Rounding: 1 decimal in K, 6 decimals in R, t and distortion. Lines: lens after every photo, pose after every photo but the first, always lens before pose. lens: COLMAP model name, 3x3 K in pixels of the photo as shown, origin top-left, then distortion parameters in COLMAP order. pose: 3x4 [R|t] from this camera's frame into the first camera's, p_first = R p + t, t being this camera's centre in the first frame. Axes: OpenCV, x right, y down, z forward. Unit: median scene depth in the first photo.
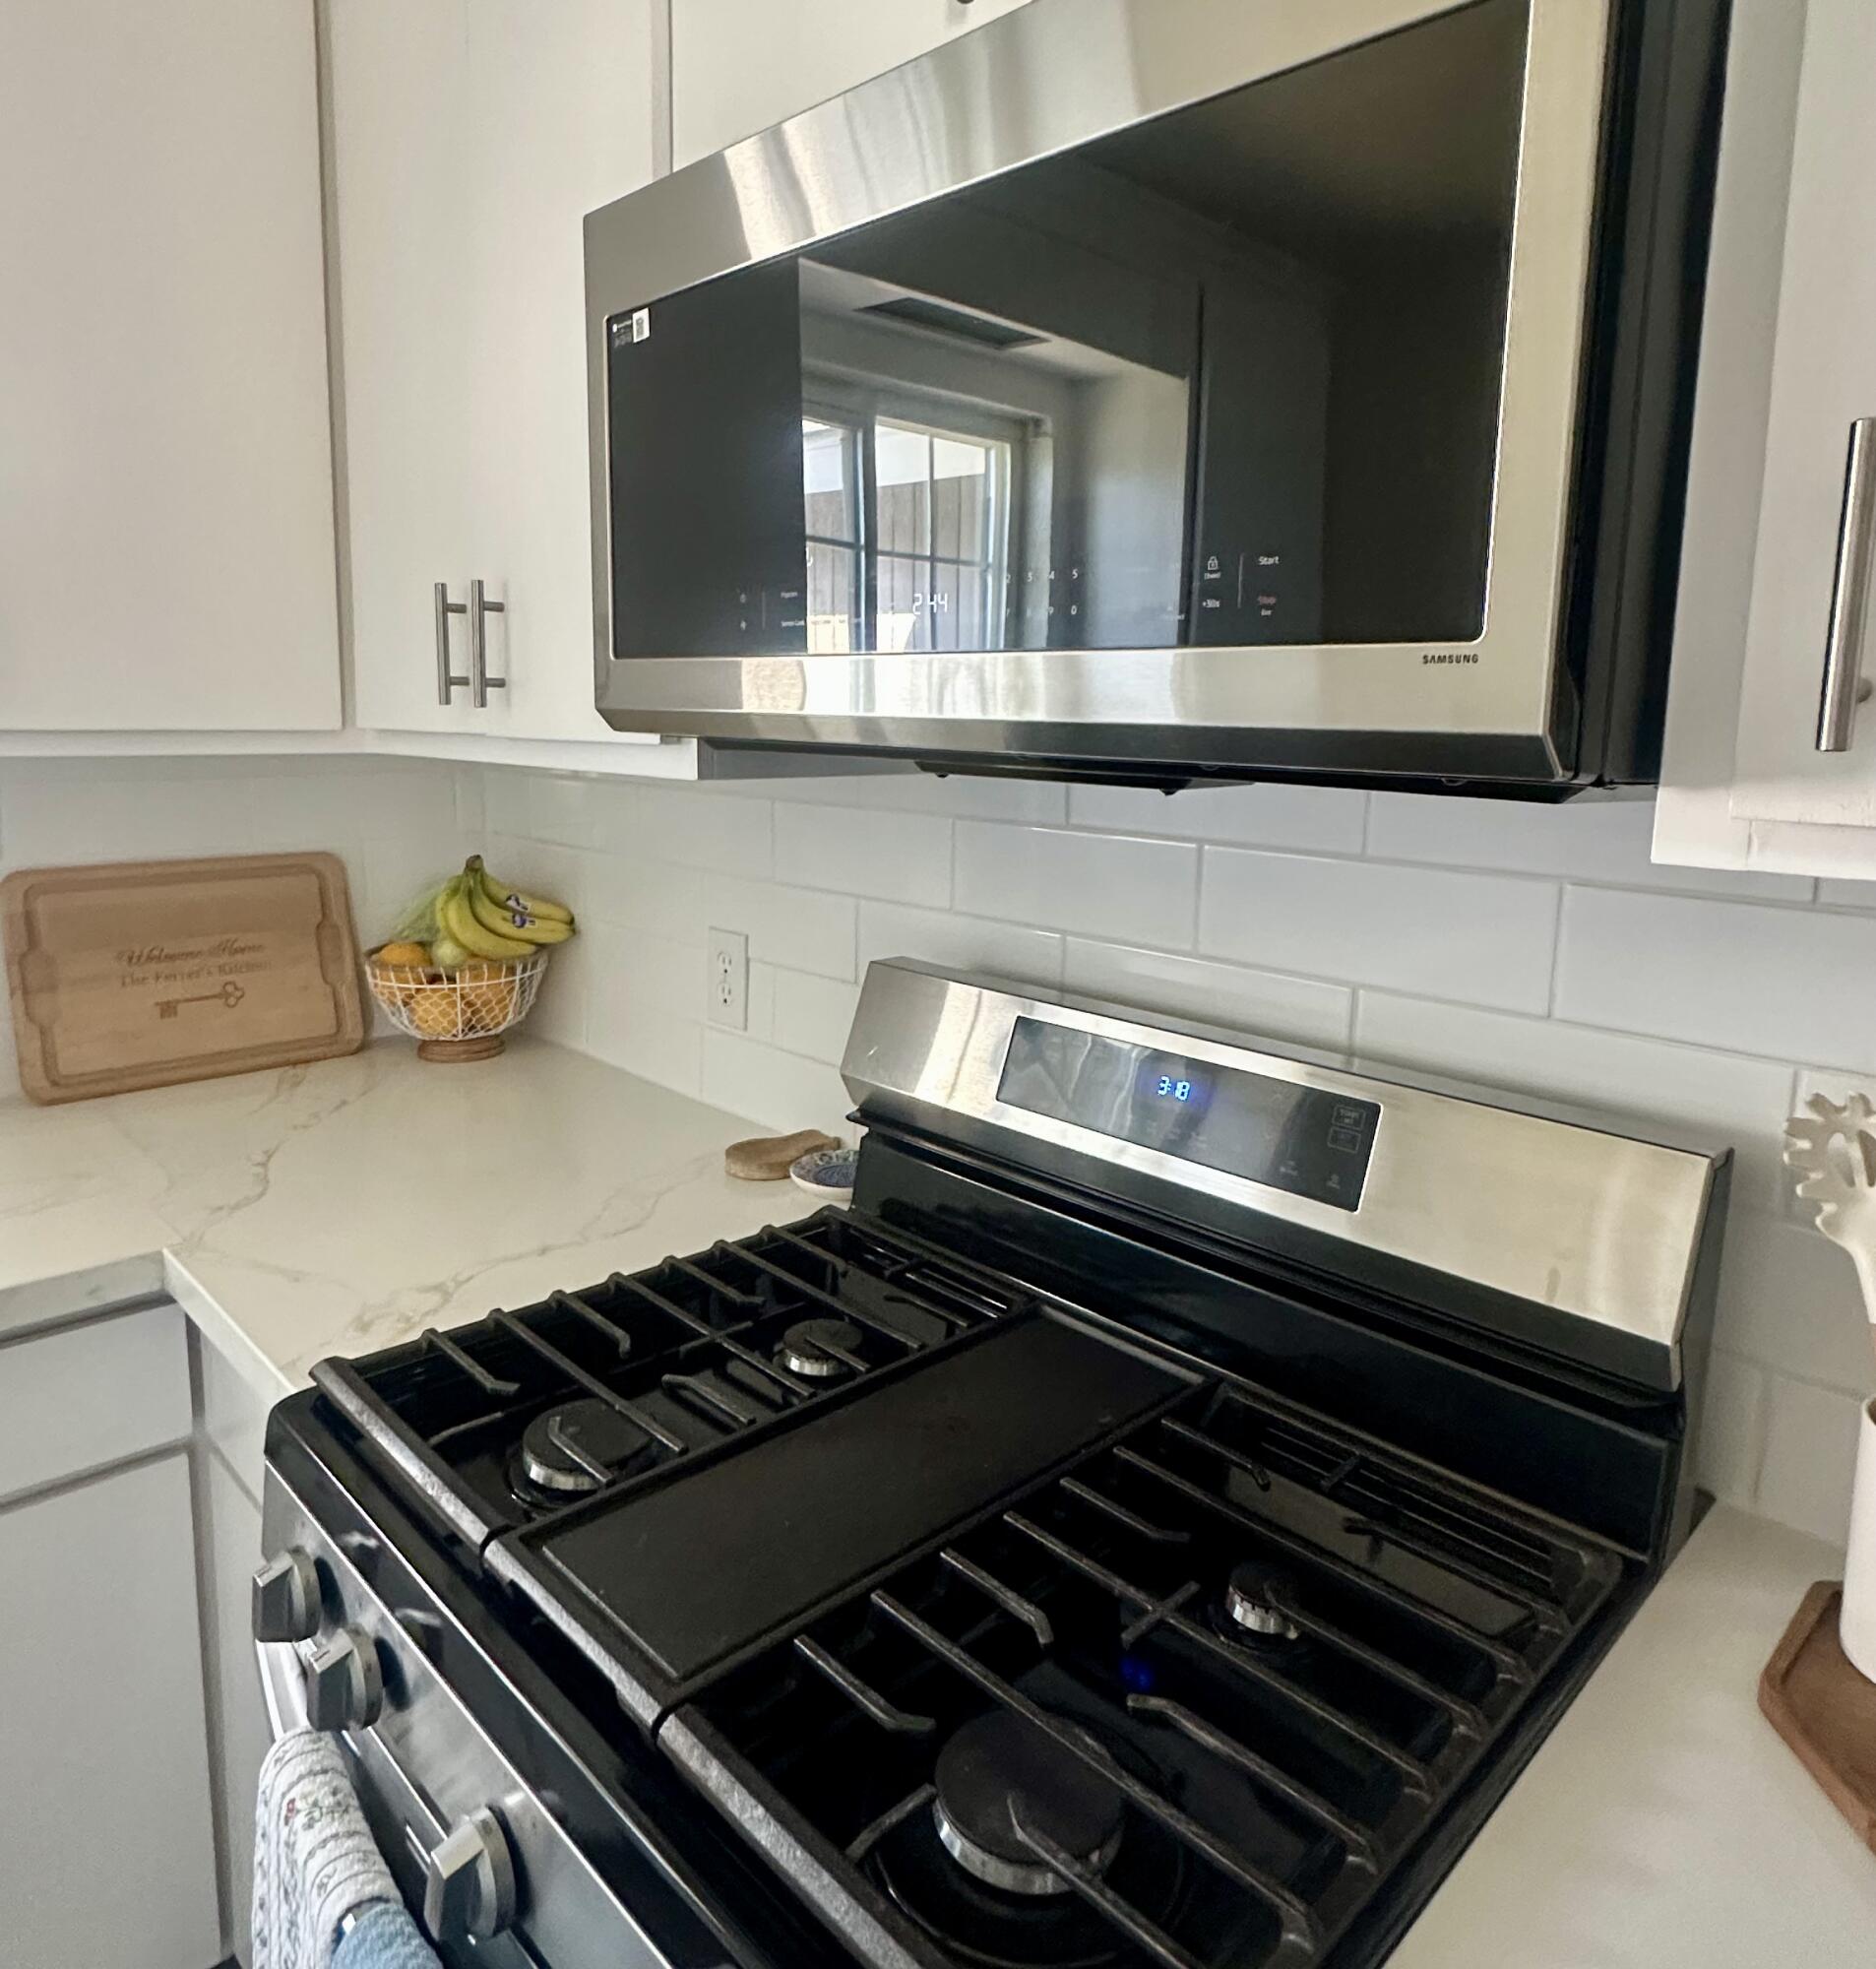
lens RADIAL K [[1308.2, 0, 936.5], [0, 1308.2, 891.1], [0, 0, 1]] dist [-0.006575, -0.001661]
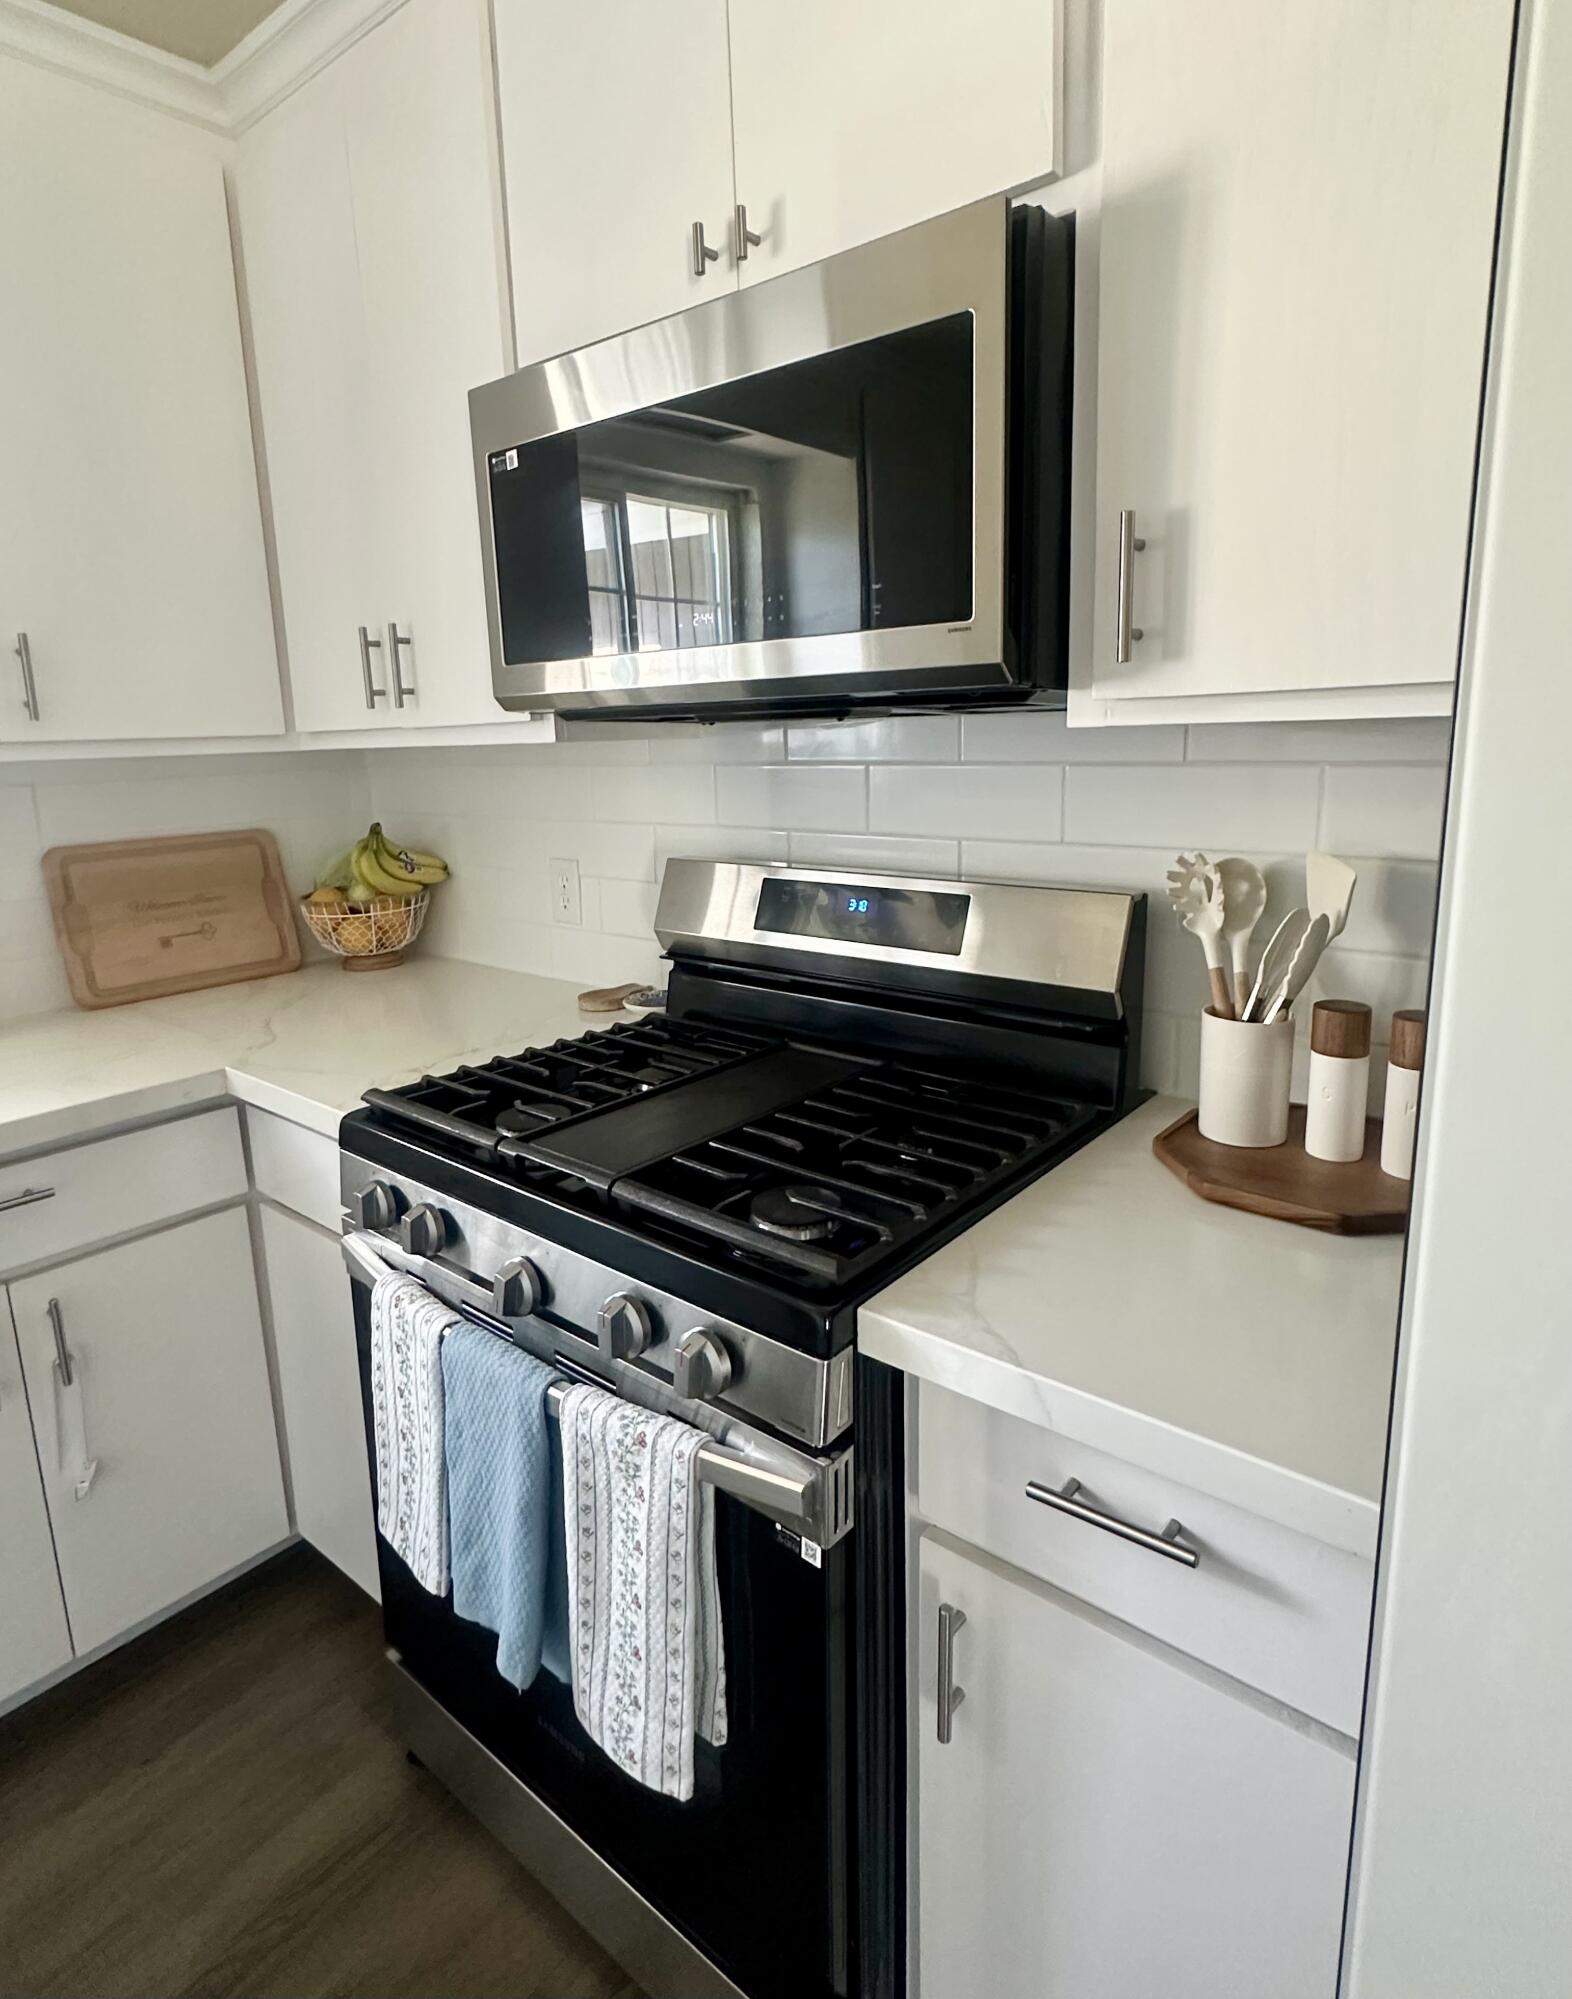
lens RADIAL K [[1104.7, 0, 781.2], [0, 1104.7, 948.1], [0, 0, 1]] dist [-0.004529, -0.001997]
pose [[0.994054, -0.067512, 0.085431, -0.034442], [0.062743, 0.996382, 0.057331, 0.090536], [-0.088992, -0.051630, 0.994693, -0.327760]]
